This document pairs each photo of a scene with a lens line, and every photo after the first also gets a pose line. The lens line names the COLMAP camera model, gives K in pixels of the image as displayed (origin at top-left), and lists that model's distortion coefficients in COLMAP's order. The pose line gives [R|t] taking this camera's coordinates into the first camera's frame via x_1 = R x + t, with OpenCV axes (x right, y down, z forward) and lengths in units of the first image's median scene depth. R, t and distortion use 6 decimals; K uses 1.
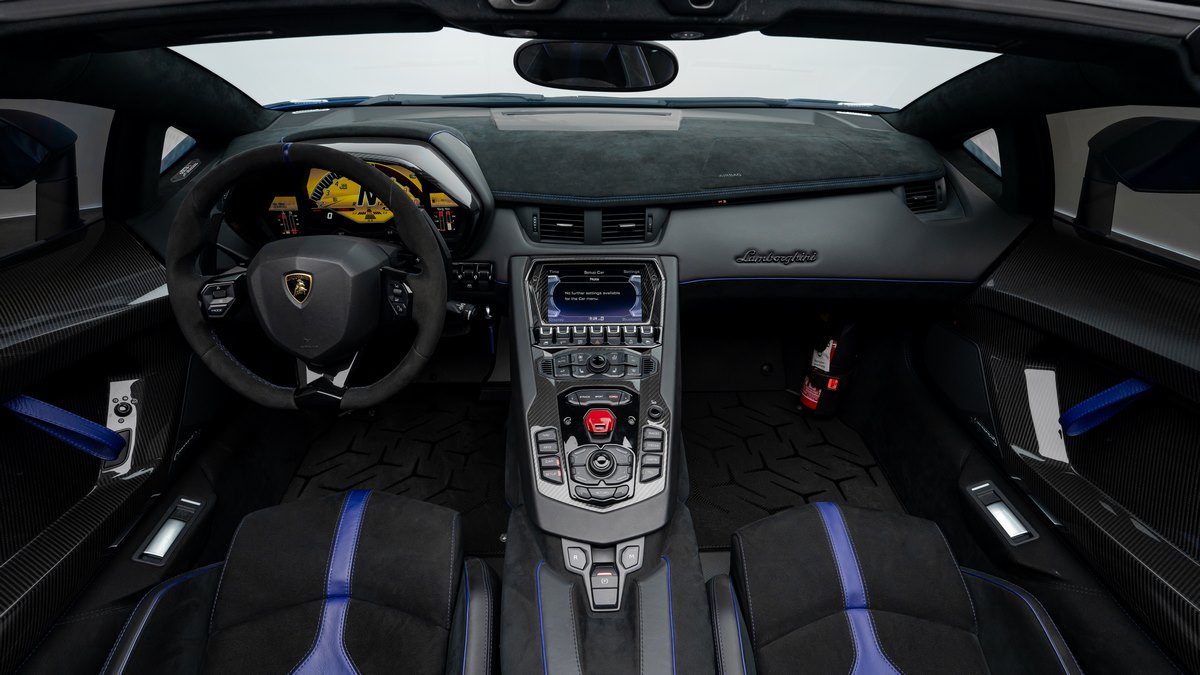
lens RADIAL K [[582.5, 0, 598.7], [0, 582.5, 334.2], [0, 0, 1]] dist [-0.060475, 0.012007]
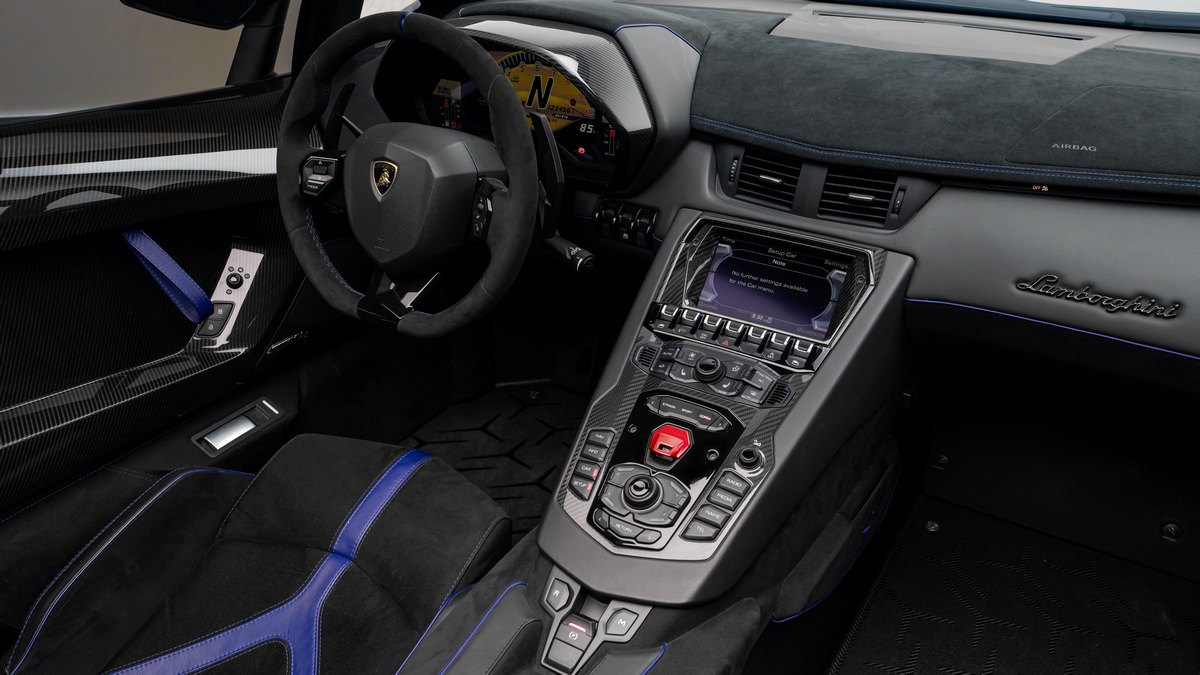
lens RADIAL K [[996.5, 0, 599.1], [0, 996.5, 334.5], [0, 0, 1]] dist [0.008357, 0.040362]
pose [[0.832113, 0.251106, -0.494503, 0.412441], [-0.275096, 0.961088, 0.025123, 0.013969], [0.481570, 0.115131, 0.868813, -0.095148]]
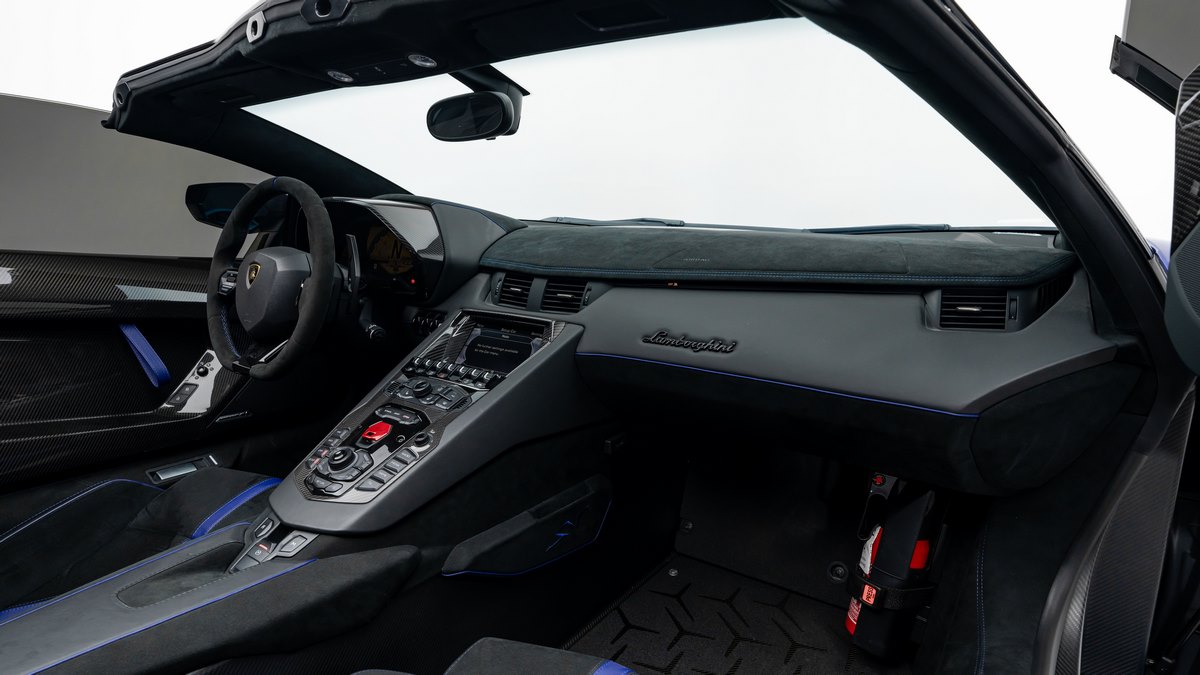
lens RADIAL K [[678.2, 0, 600.6], [0, 678.2, 336.9], [0, 0, 1]] dist [-0.035226, 0.006487]
pose [[0.785546, 0.108188, -0.609273, 0.818243], [-0.313686, 0.918336, -0.241372, 0.132234], [0.533403, 0.380729, 0.755332, 0.222165]]
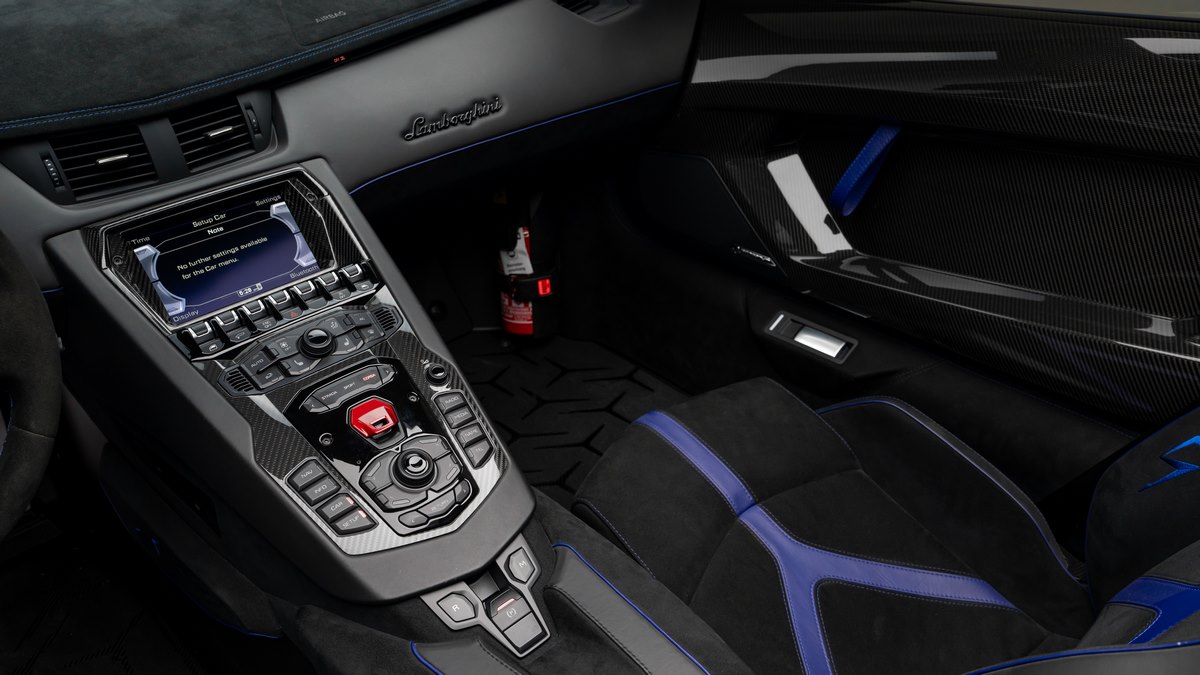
lens RADIAL K [[996.5, 0, 601.0], [0, 996.5, 337.6], [0, 0, 1]] dist [0.008357, 0.040362]
pose [[0.747824, -0.372629, 0.549460, -0.310002], [0.365051, 0.922078, 0.128489, 0.017528], [-0.554524, 0.104493, 0.825581, -0.031841]]
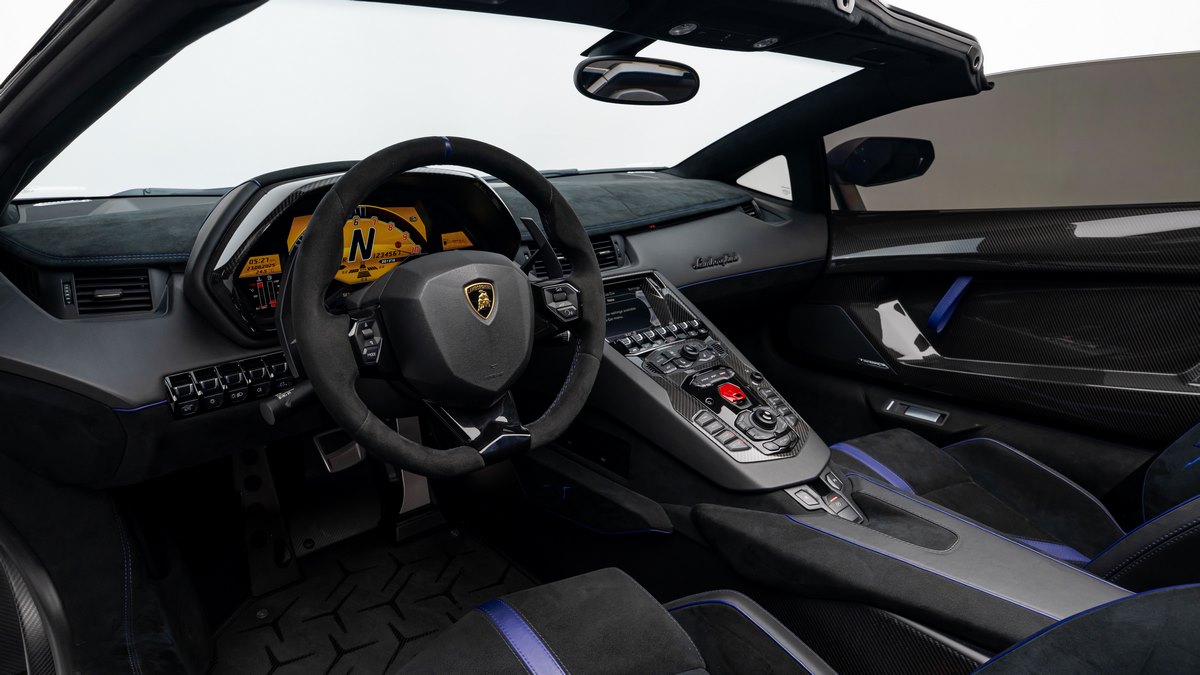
lens RADIAL K [[678.2, 0, 603.5], [0, 678.2, 334.1], [0, 0, 1]] dist [-0.035226, 0.006487]
pose [[0.768871, -0.190579, 0.610342, -0.737323], [0.342326, 0.928913, -0.141187, 0.119340], [-0.540047, 0.317491, 0.779454, 0.121751]]
